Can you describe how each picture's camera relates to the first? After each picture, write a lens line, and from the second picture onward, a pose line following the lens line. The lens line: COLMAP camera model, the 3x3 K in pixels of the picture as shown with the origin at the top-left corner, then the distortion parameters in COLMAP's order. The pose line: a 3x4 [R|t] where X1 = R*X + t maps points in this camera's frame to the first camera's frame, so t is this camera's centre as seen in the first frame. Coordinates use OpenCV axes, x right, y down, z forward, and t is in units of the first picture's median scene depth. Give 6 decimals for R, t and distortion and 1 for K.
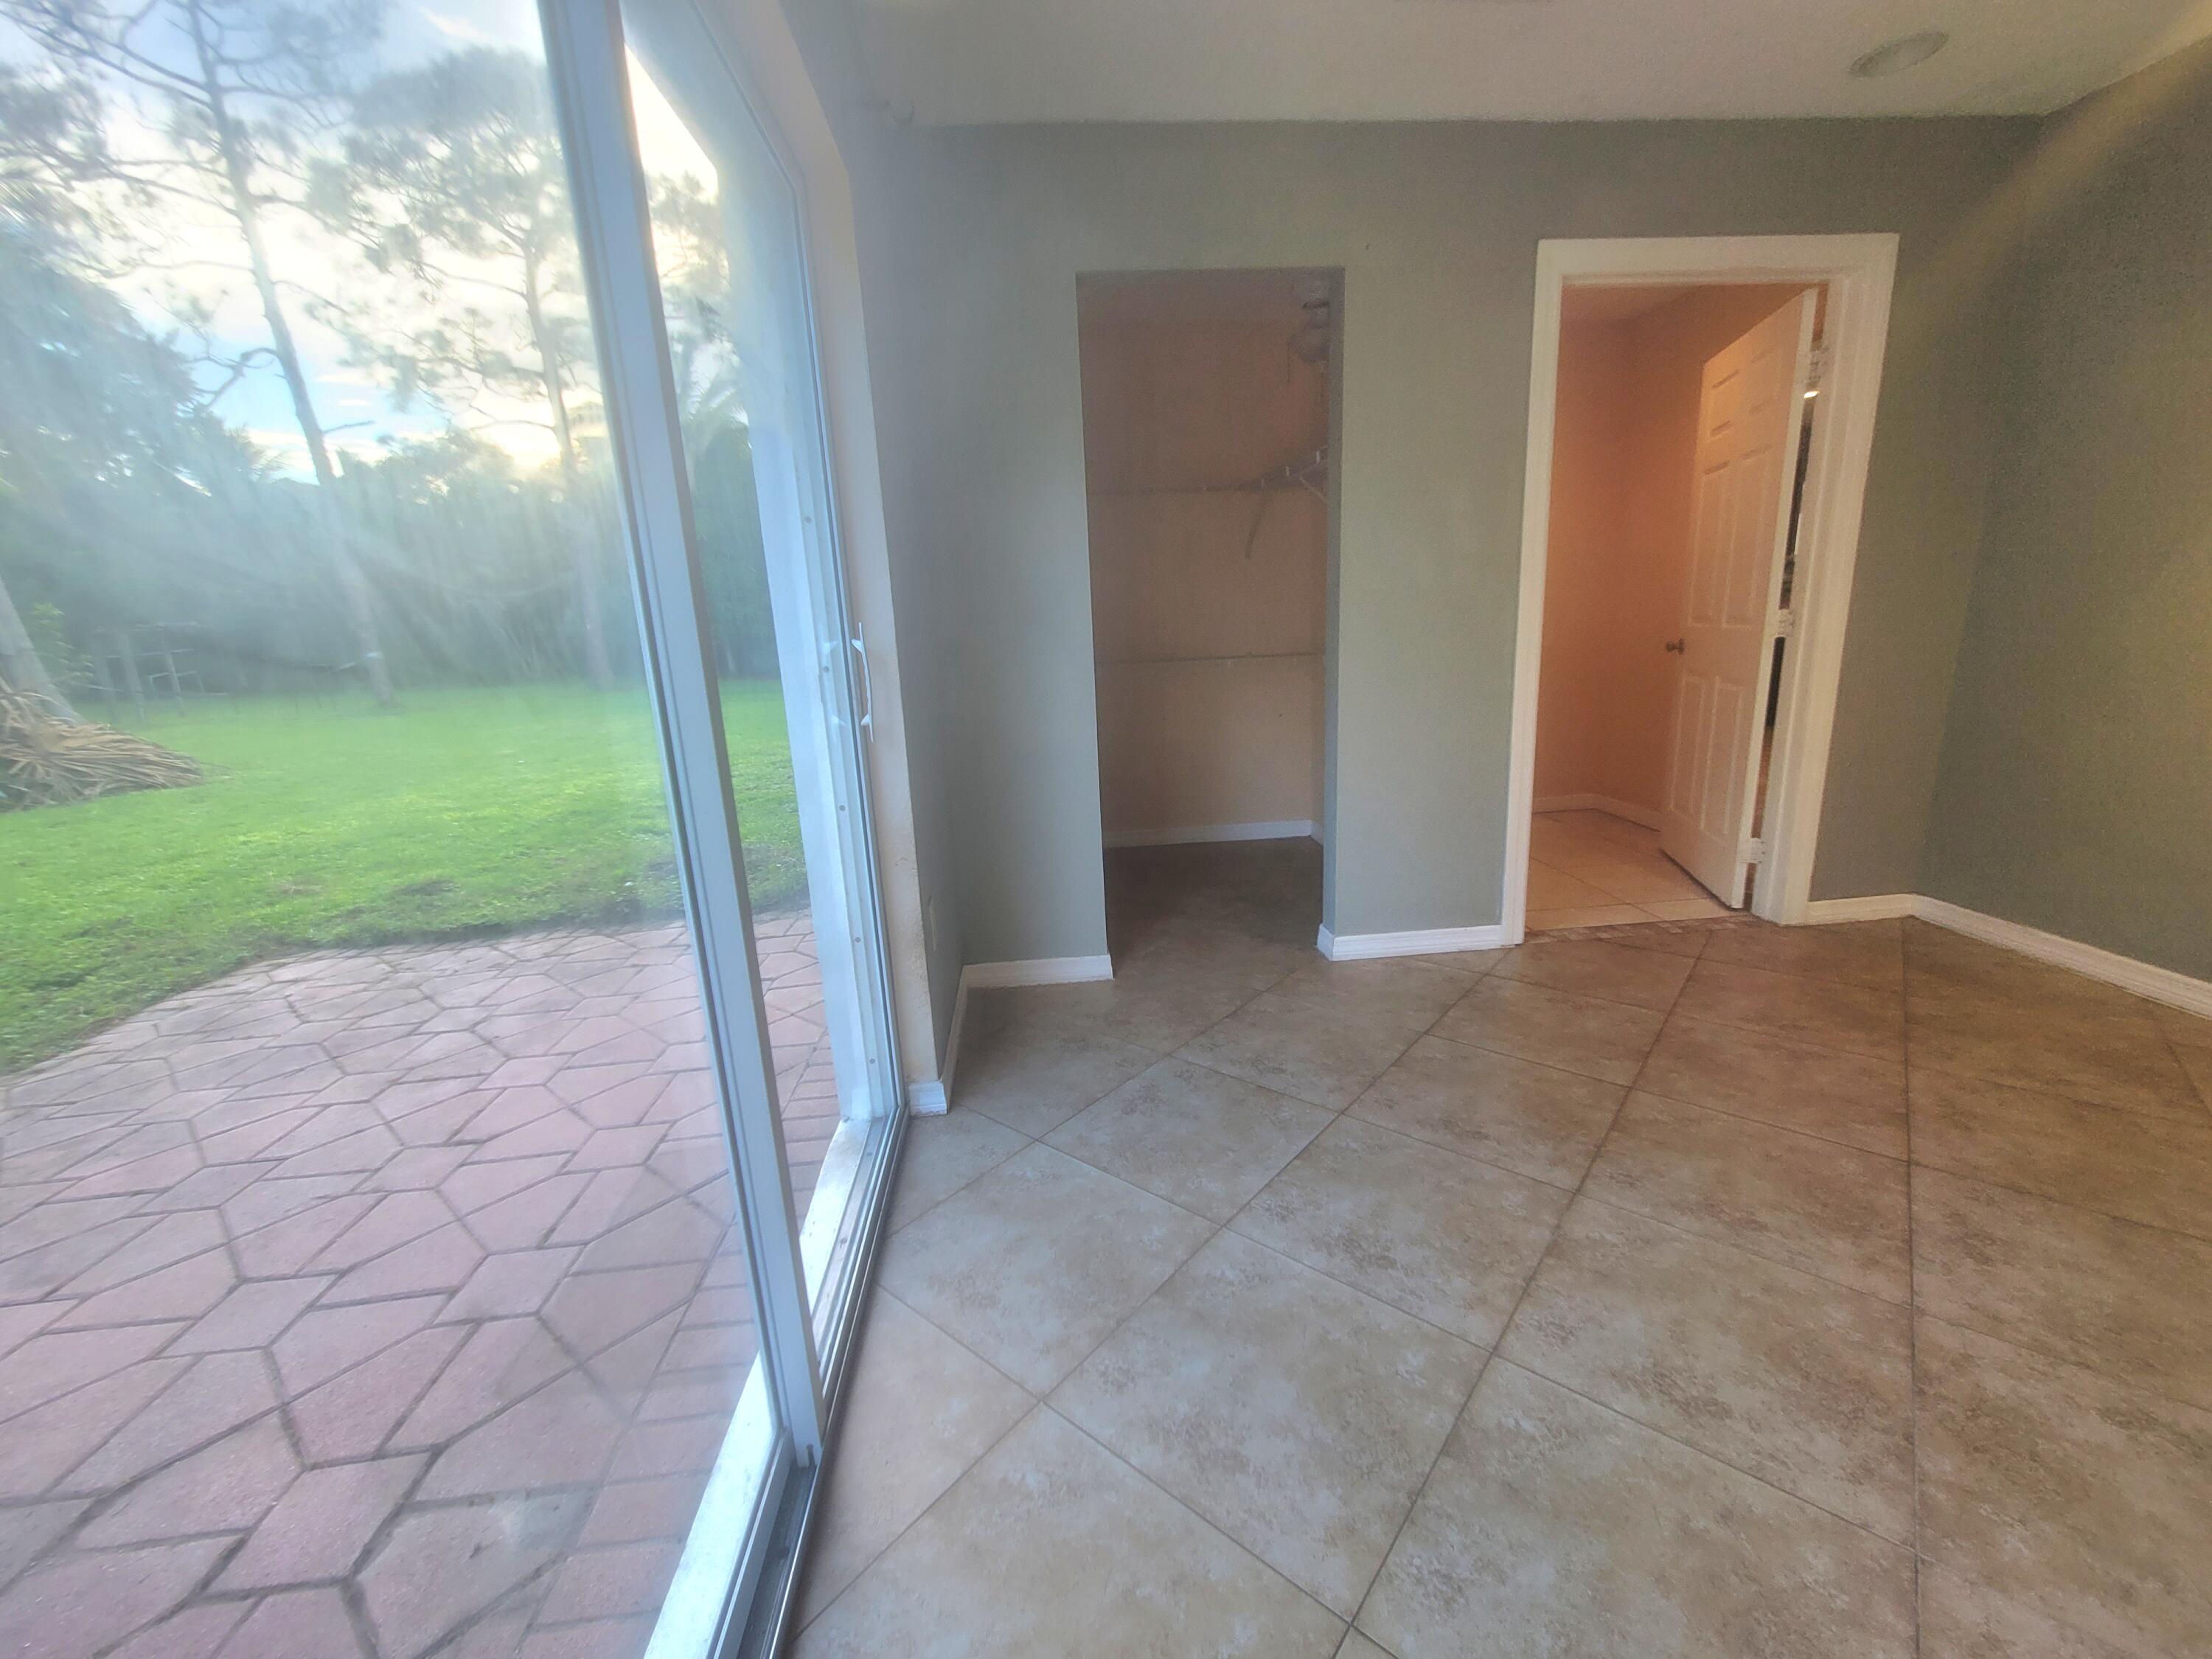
lens RADIAL K [[893.7, 0, 1098.6], [0, 893.7, 829.4], [0, 0, 1]] dist [-0.000470, 0.000118]
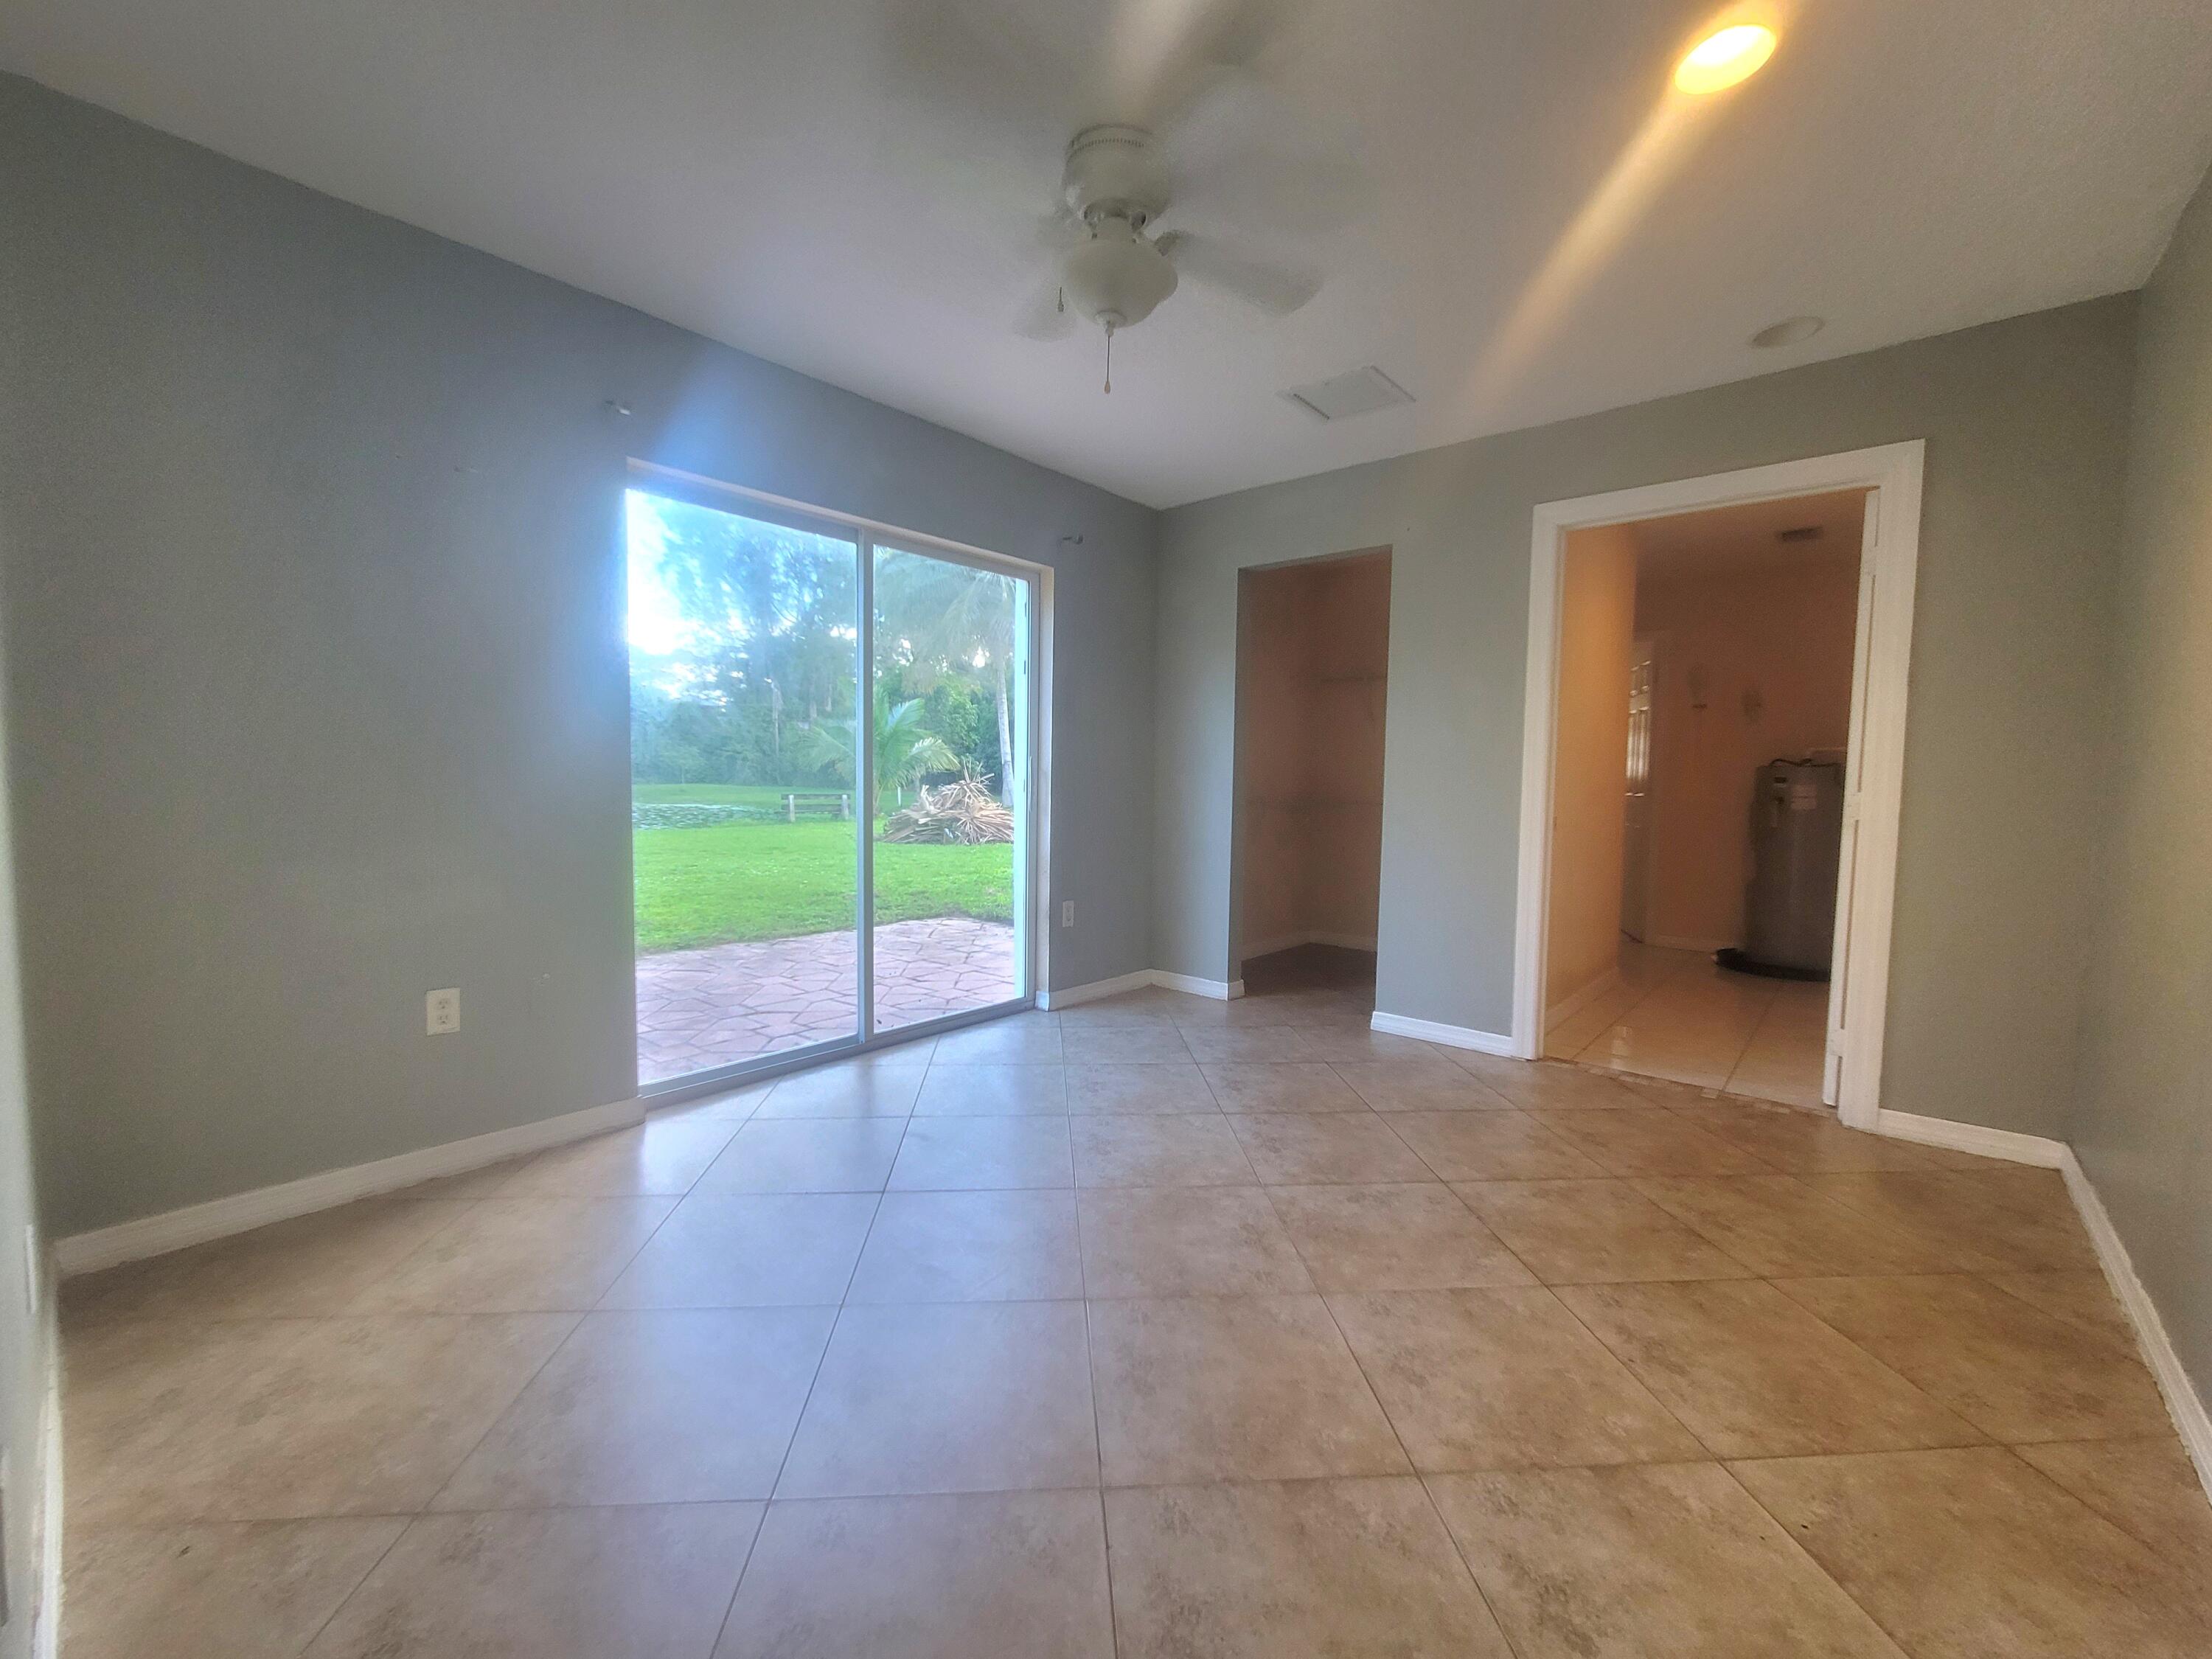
lens RADIAL K [[893.7, 0, 1113.7], [0, 893.7, 831.4], [0, 0, 1]] dist [-0.000470, 0.000118]
pose [[0.704332, 0.099916, -0.702804, 0.878994], [-0.208834, 0.975398, -0.070619, 0.034805], [0.678458, 0.196508, 0.707869, -0.235452]]
